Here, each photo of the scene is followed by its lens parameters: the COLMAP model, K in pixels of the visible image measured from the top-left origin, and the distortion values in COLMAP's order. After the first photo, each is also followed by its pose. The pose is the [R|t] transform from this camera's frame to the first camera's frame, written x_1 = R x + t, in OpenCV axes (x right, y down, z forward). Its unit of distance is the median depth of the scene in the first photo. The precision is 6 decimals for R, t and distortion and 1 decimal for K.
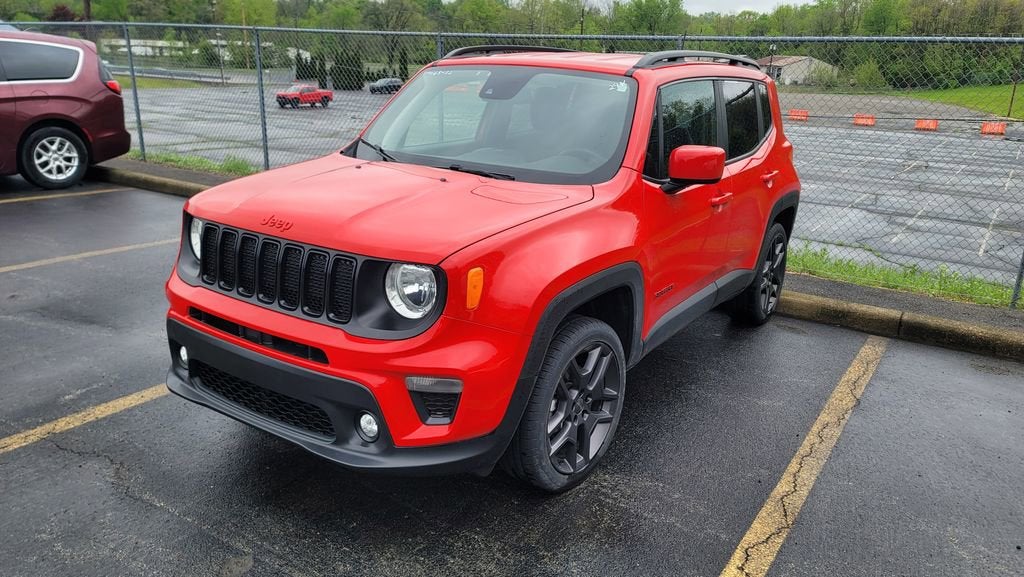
lens RADIAL K [[741.0, 0, 512.0], [0, 741.0, 288.5], [0, 0, 1]] dist [0.028778, -0.001685]
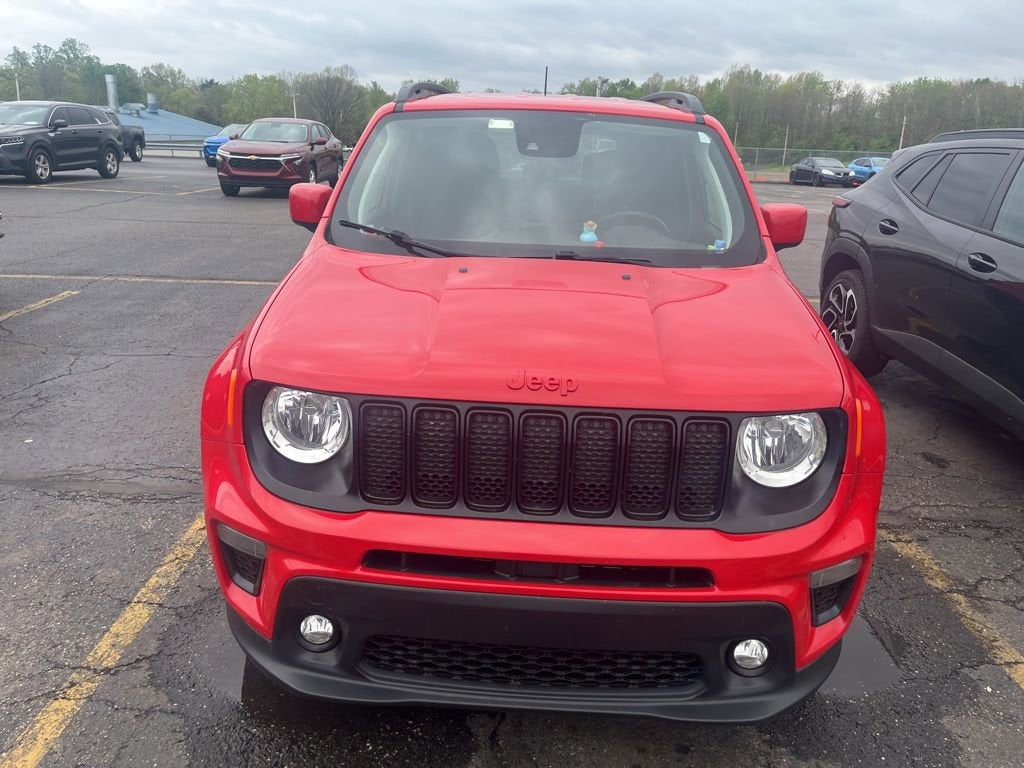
lens RADIAL K [[791.0, 0, 512.0], [0, 791.0, 384.0], [0, 0, 1]] dist [0.011847, -0.001636]
pose [[0.850189, -0.172223, 0.497511, -0.594366], [0.145288, 0.985036, 0.092710, -0.134910], [-0.506034, -0.006539, 0.862489, 0.411084]]
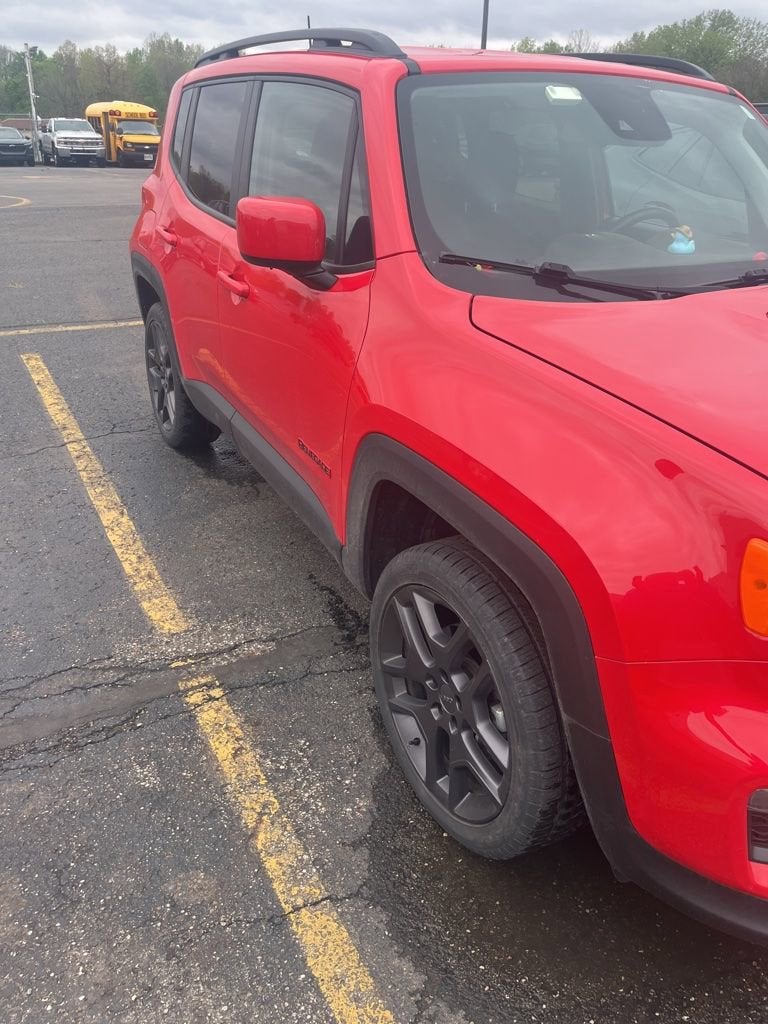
lens RADIAL K [[791.0, 0, 384.0], [0, 791.0, 512.0], [0, 0, 1]] dist [0.011847, -0.001636]
pose [[0.486454, -0.411758, 0.770596, -0.847548], [0.238765, 0.911062, 0.336090, -0.308945], [-0.840449, 0.020499, 0.541503, 1.061822]]
